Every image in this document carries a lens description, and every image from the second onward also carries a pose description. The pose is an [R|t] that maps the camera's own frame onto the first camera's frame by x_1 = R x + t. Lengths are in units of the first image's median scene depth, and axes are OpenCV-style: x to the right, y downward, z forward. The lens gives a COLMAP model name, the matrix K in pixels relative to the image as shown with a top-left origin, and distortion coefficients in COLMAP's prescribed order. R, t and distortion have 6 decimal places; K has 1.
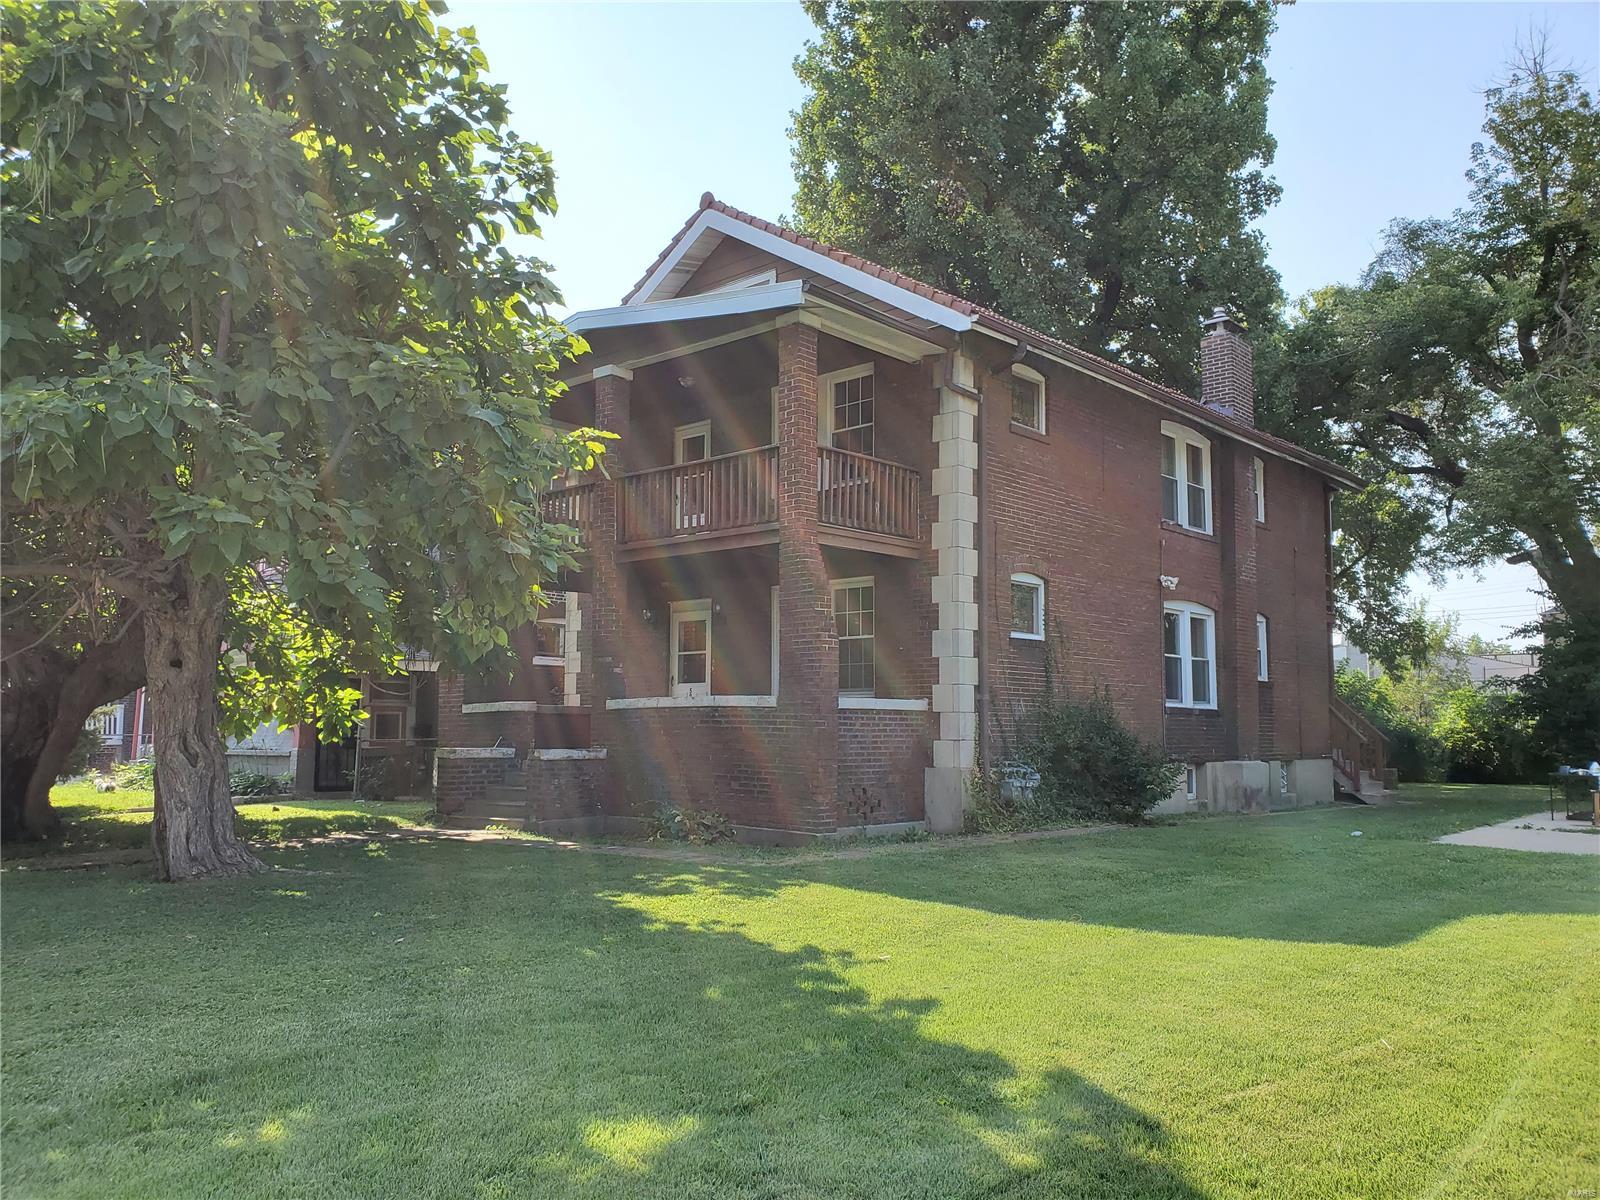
lens RADIAL K [[1245.8, 0, 800.0], [0, 1245.8, 600.0], [0, 0, 1]] dist [0.020712, -0.007071]
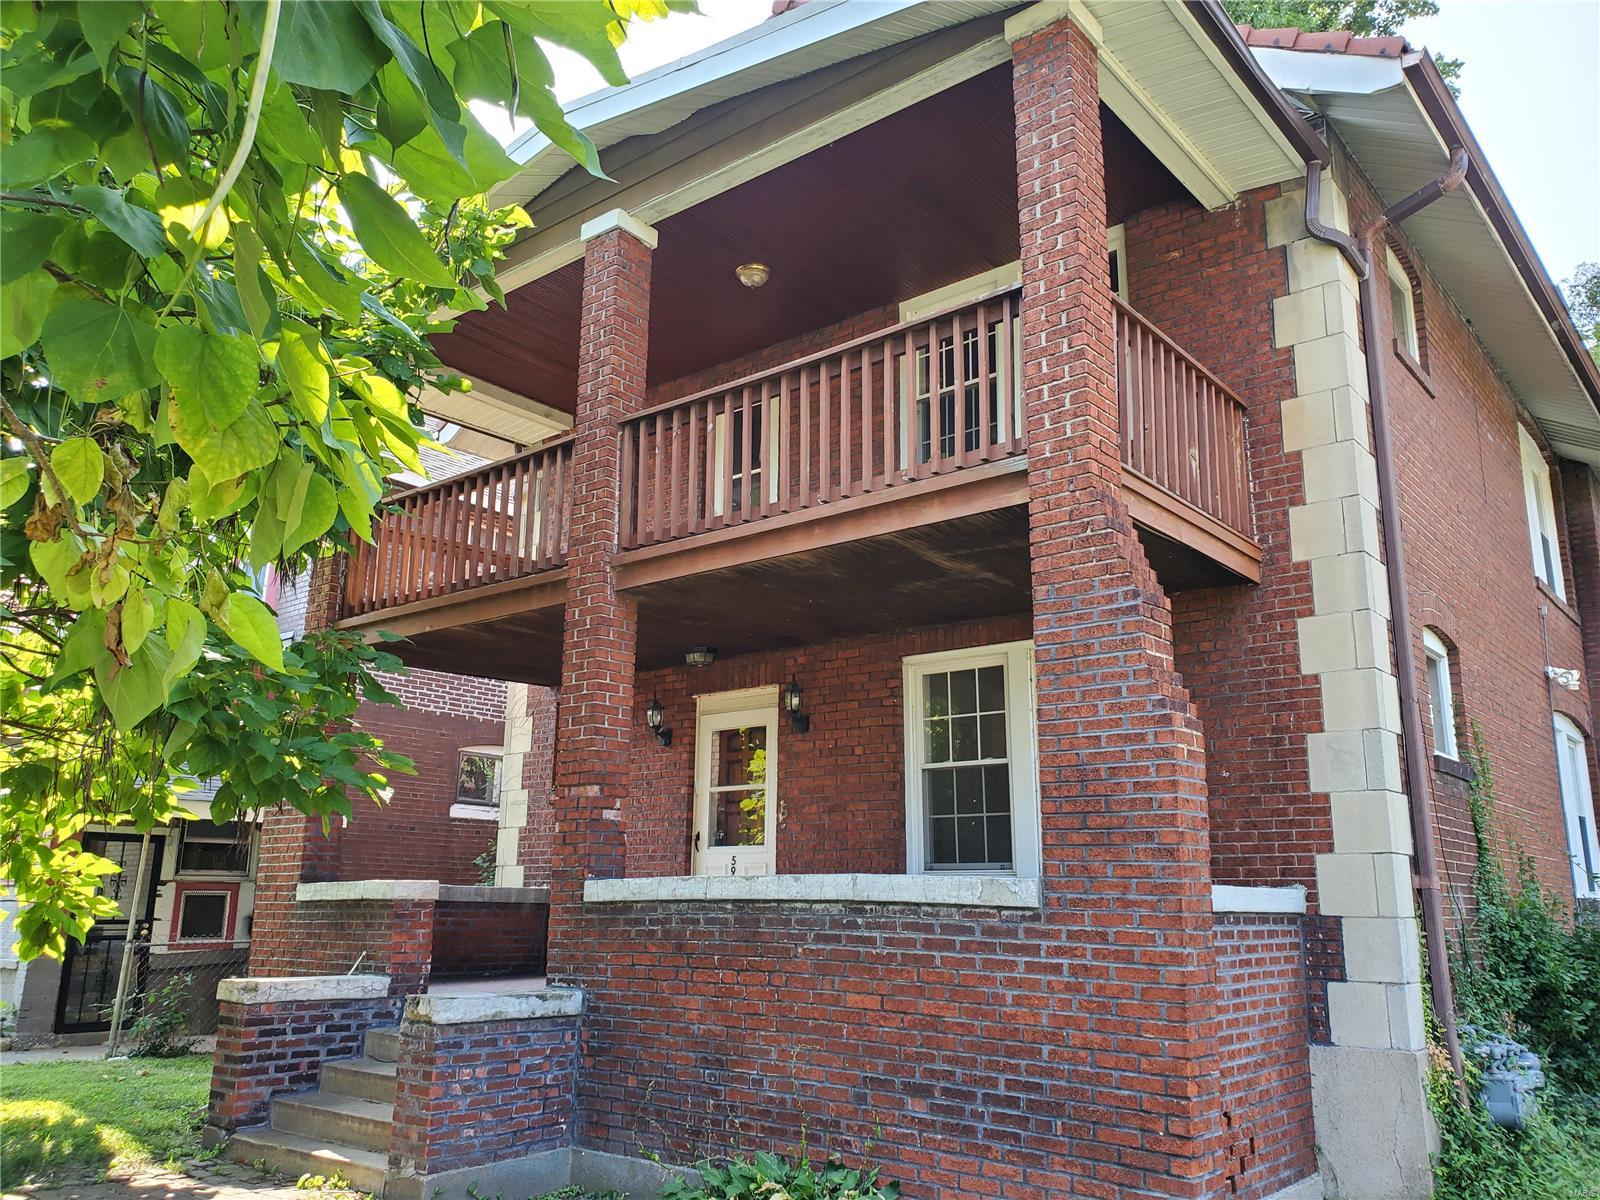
lens RADIAL K [[1245.8, 0, 800.0], [0, 1245.8, 600.0], [0, 0, 1]] dist [0.020712, -0.007071]
pose [[0.998985, 0.017547, 0.041474, -0.097481], [-0.011958, 0.991265, -0.131344, 0.037035], [-0.043417, 0.130715, 0.990469, 0.526948]]
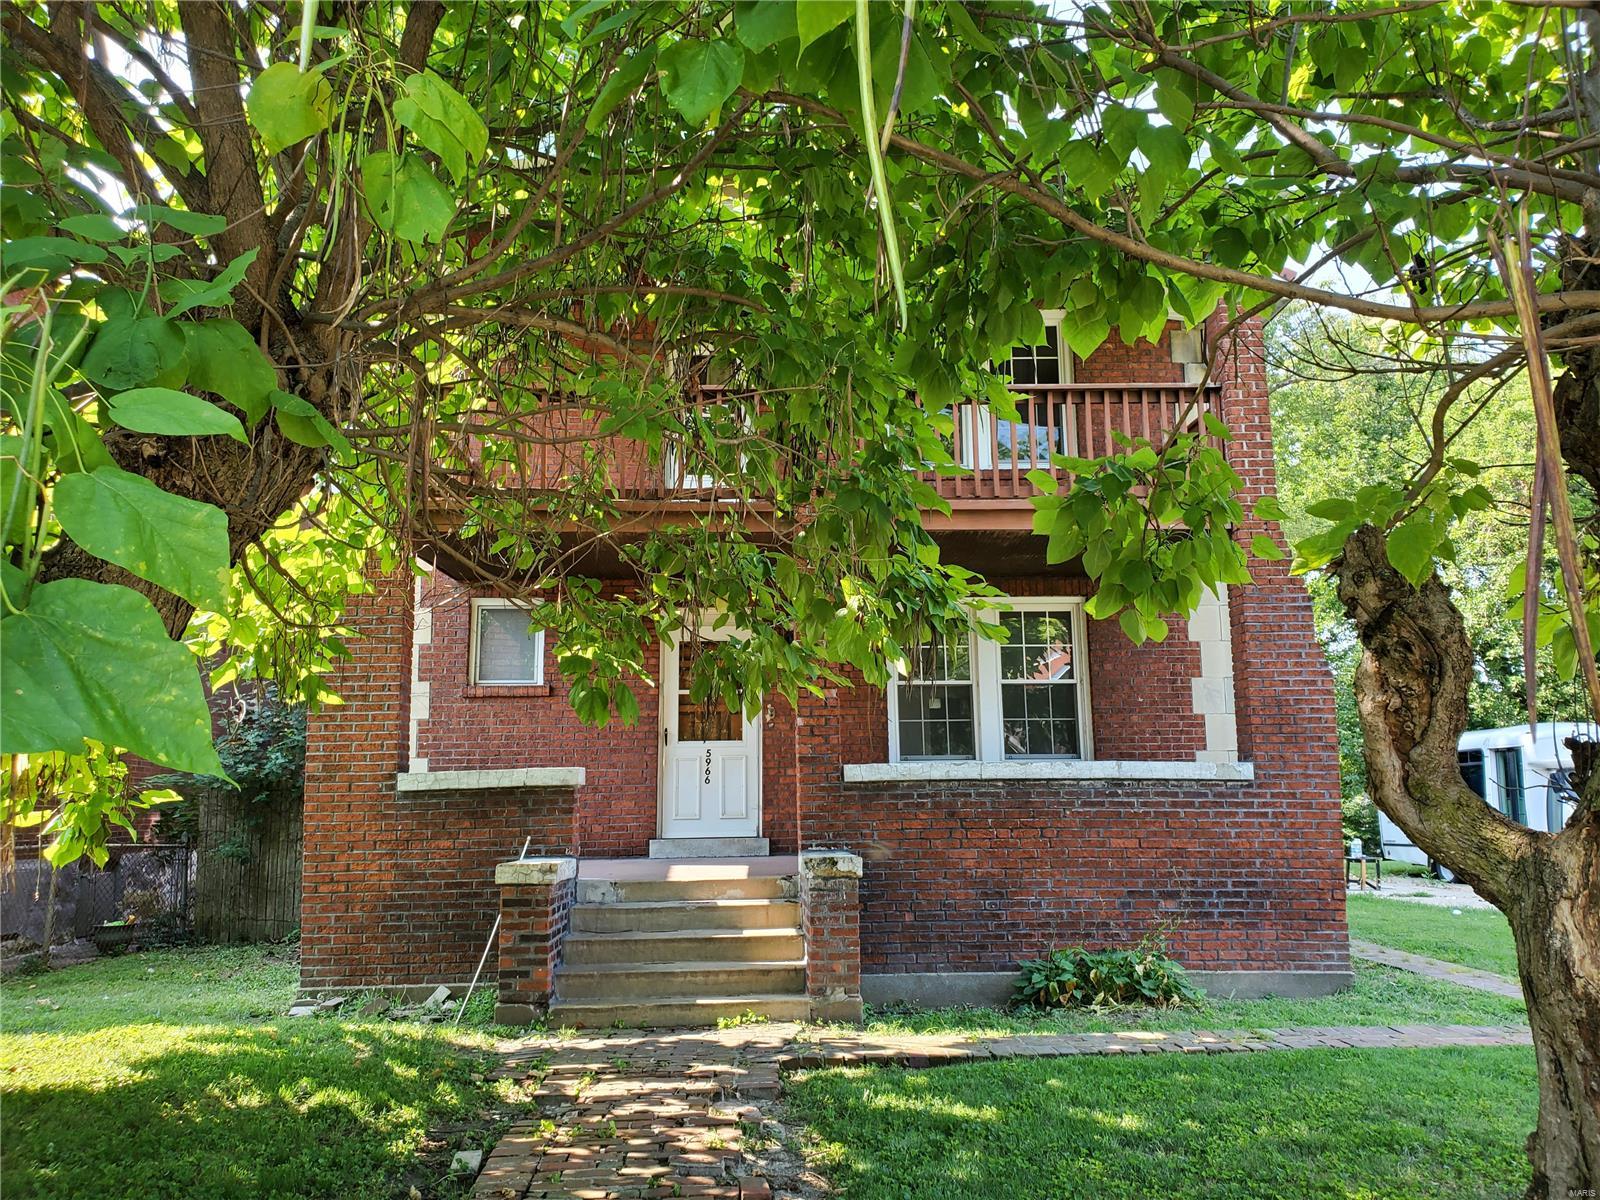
lens RADIAL K [[1247.8, 0, 778.8], [0, 1247.8, 597.1], [0, 0, 1]] dist [0.170156, -0.537317]
pose [[0.716150, 0.102704, 0.690349, -0.579410], [-0.059796, 0.994506, -0.085923, 0.054439], [-0.695380, 0.020253, 0.718356, 0.607573]]
